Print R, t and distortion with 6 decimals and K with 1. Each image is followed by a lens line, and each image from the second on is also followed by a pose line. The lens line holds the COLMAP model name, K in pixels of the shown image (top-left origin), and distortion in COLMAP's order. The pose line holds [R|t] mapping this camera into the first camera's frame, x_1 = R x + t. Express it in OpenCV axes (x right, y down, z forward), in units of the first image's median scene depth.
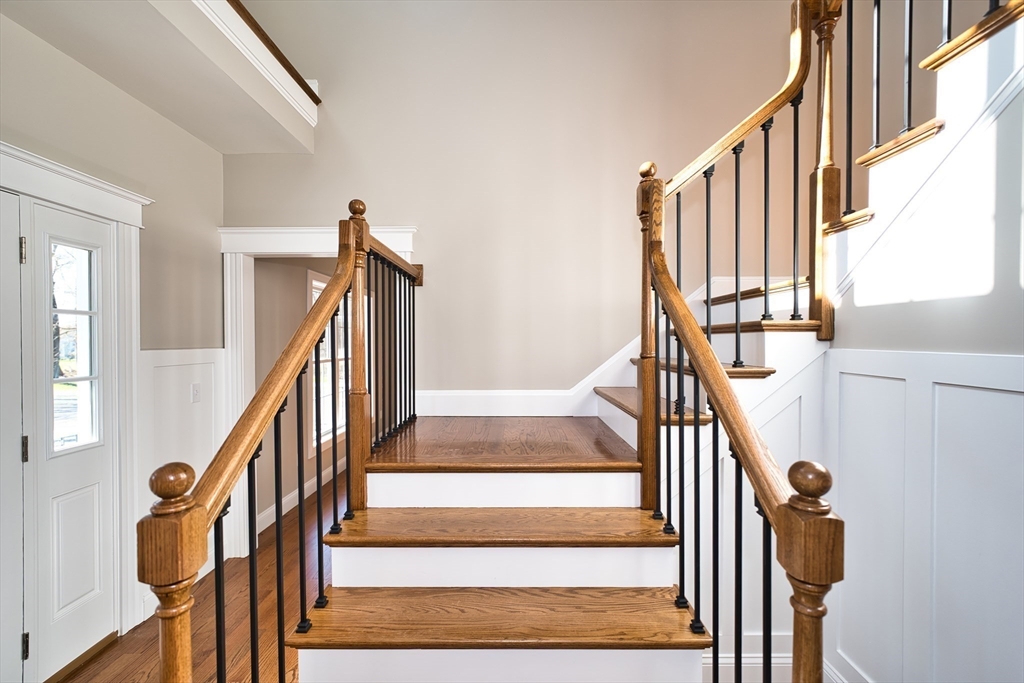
lens RADIAL K [[420.6, 0, 507.5], [0, 420.6, 342.5], [0, 0, 1]] dist [0.001391, 0.001535]
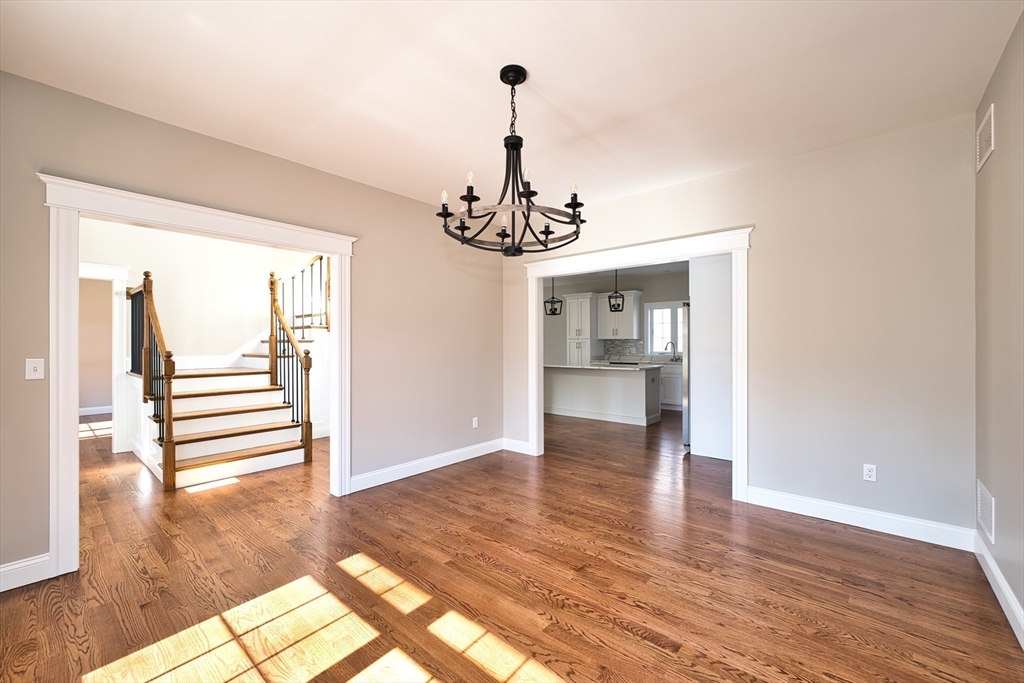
lens RADIAL K [[420.6, 0, 504.8], [0, 420.6, 341.6], [0, 0, 1]] dist [0.001391, 0.001535]
pose [[0.645005, 0.000475, 0.764178, -0.905303], [0.006419, 0.999961, -0.006040, 0.104611], [-0.764151, 0.008801, 0.644977, -2.230832]]
